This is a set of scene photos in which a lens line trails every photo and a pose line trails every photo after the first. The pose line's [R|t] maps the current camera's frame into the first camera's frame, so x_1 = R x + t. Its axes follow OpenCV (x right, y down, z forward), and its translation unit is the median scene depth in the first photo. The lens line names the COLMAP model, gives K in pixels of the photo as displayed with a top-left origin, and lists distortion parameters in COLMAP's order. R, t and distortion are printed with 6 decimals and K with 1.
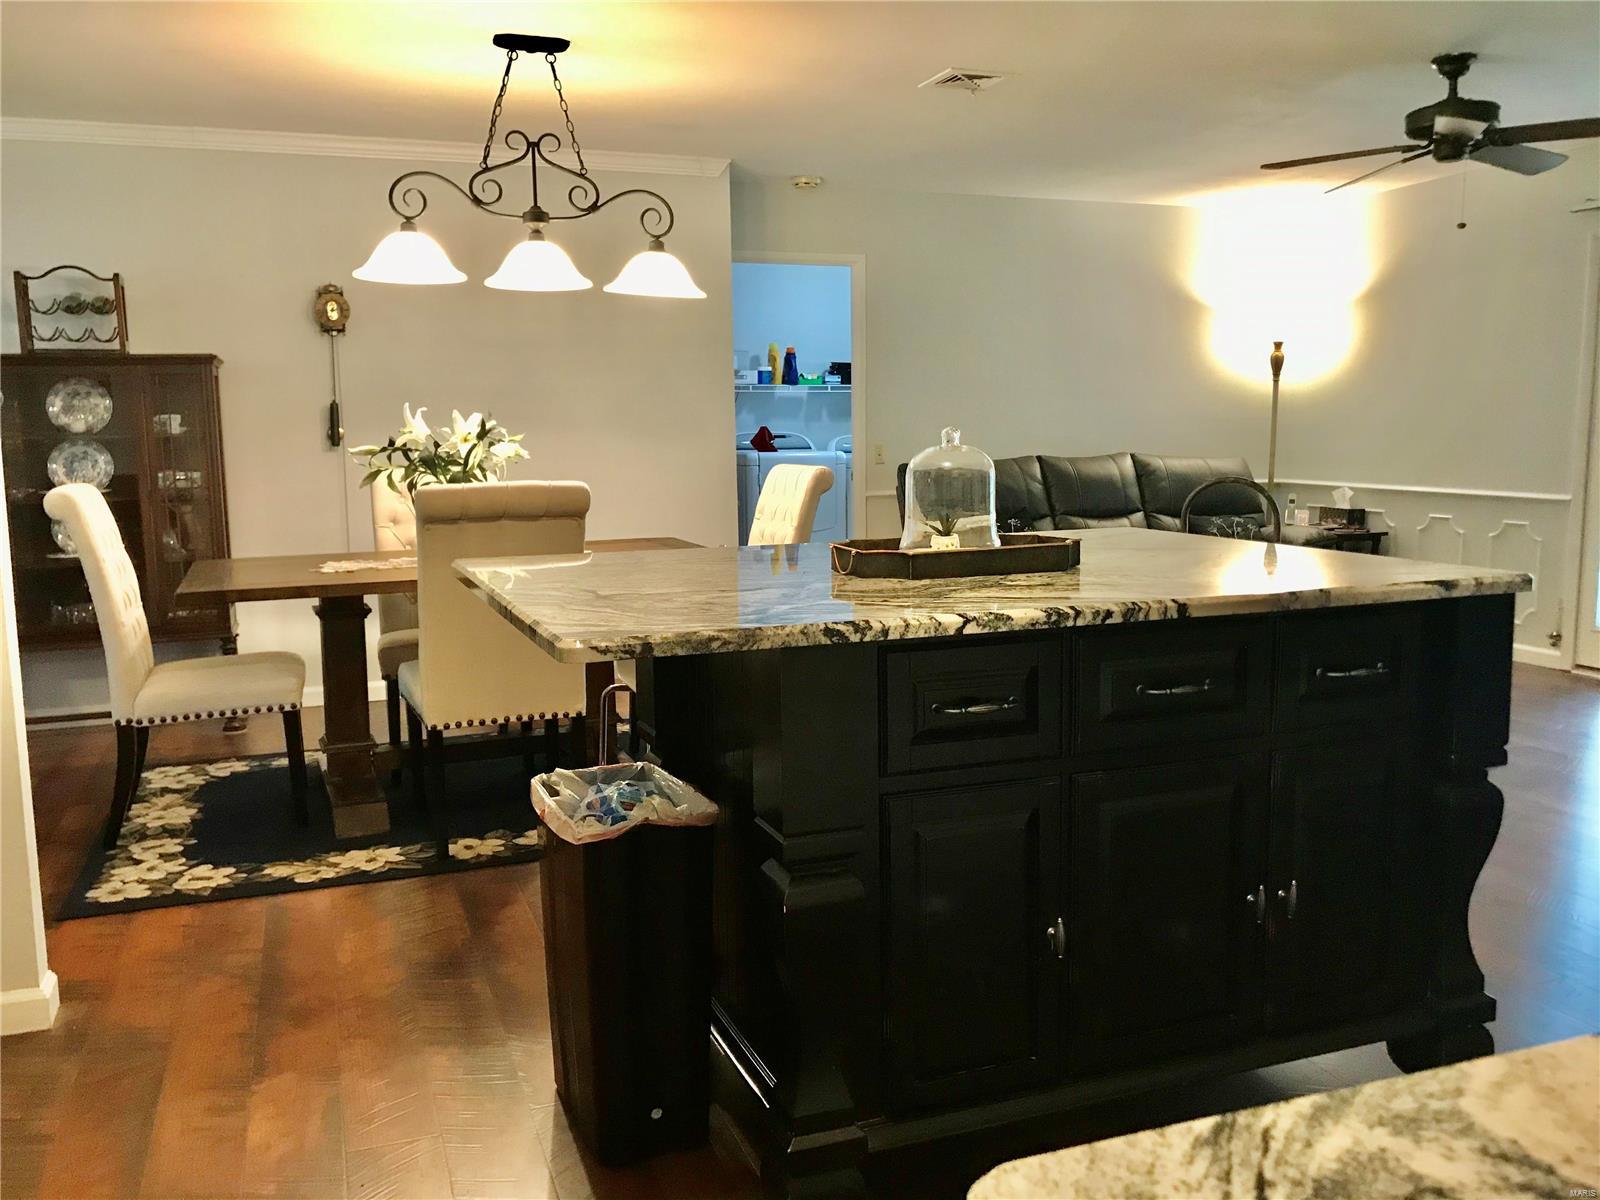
lens RADIAL K [[1305.6, 0, 800.9], [0, 1305.6, 600.2], [0, 0, 1]] dist [0.005709, -0.008612]
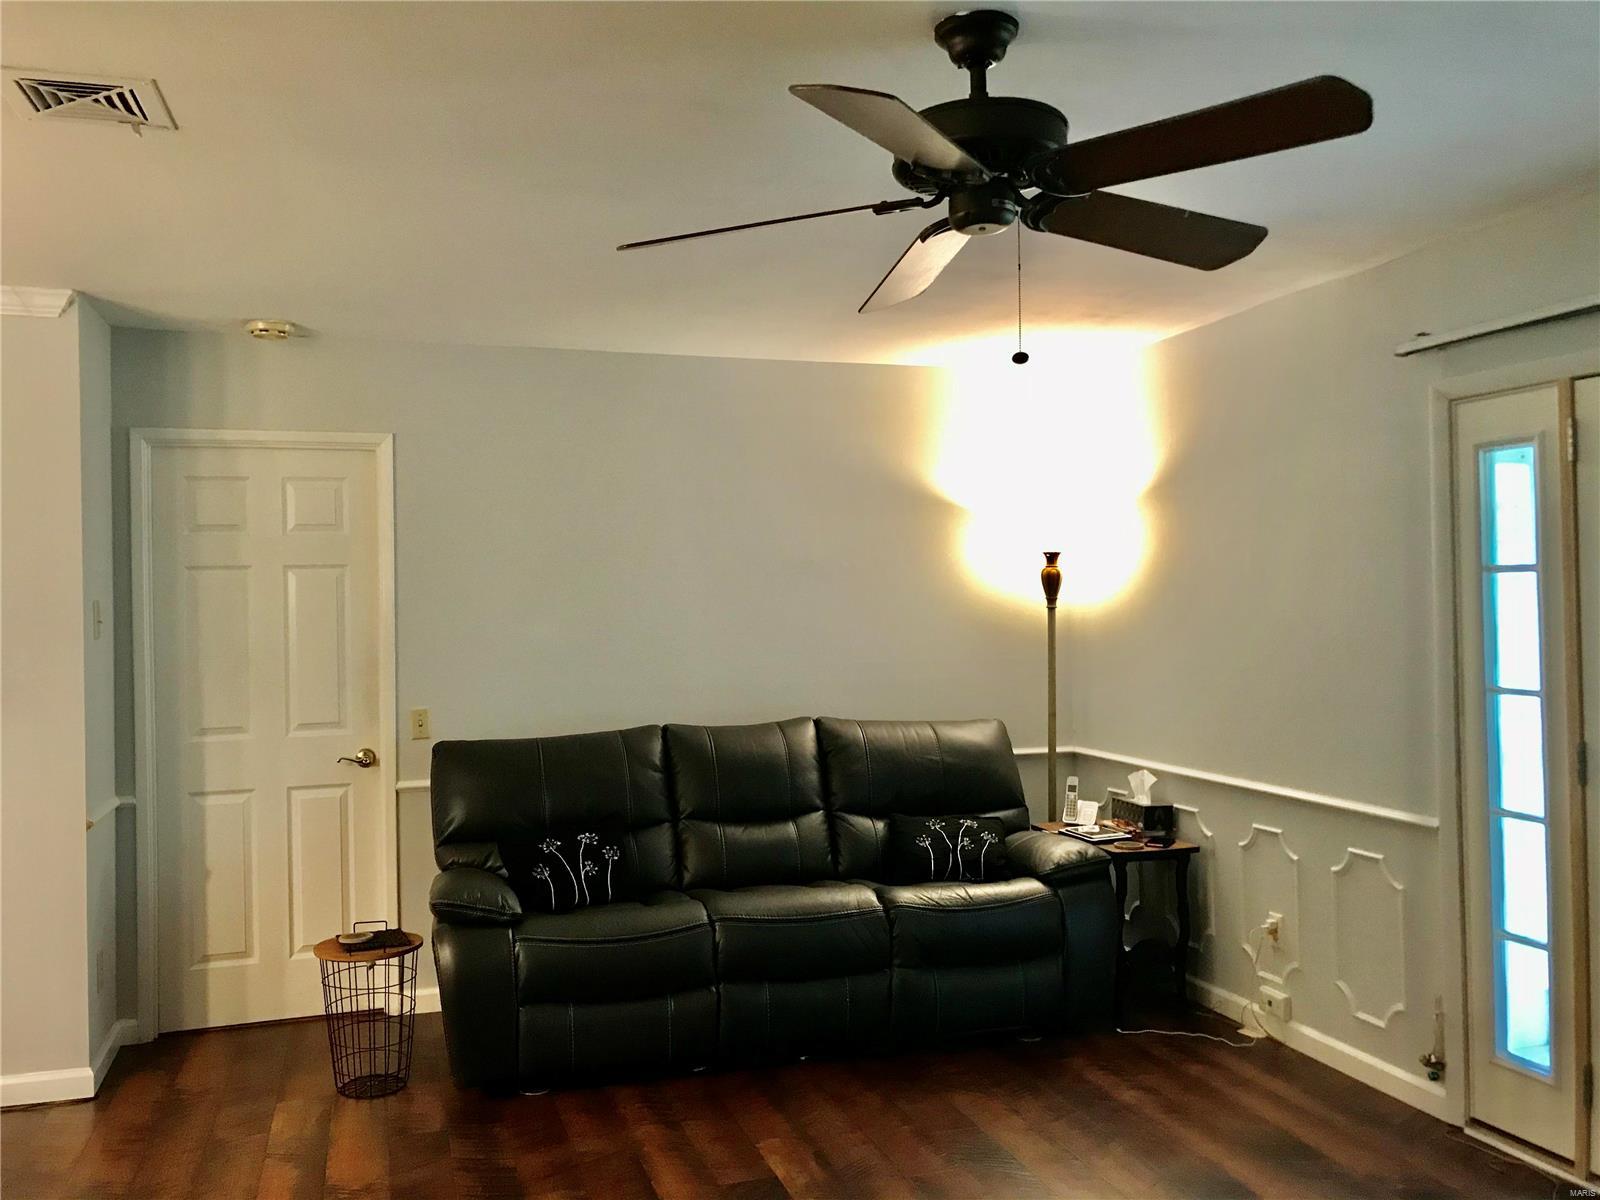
lens RADIAL K [[1305.6, 0, 799.6], [0, 1305.6, 599.5], [0, 0, 1]] dist [0.005709, -0.008612]
pose [[0.998319, -0.002869, -0.057892, 0.287274], [-0.005344, 0.989965, -0.141210, -0.079456], [0.057717, 0.141282, 0.988285, 0.333540]]
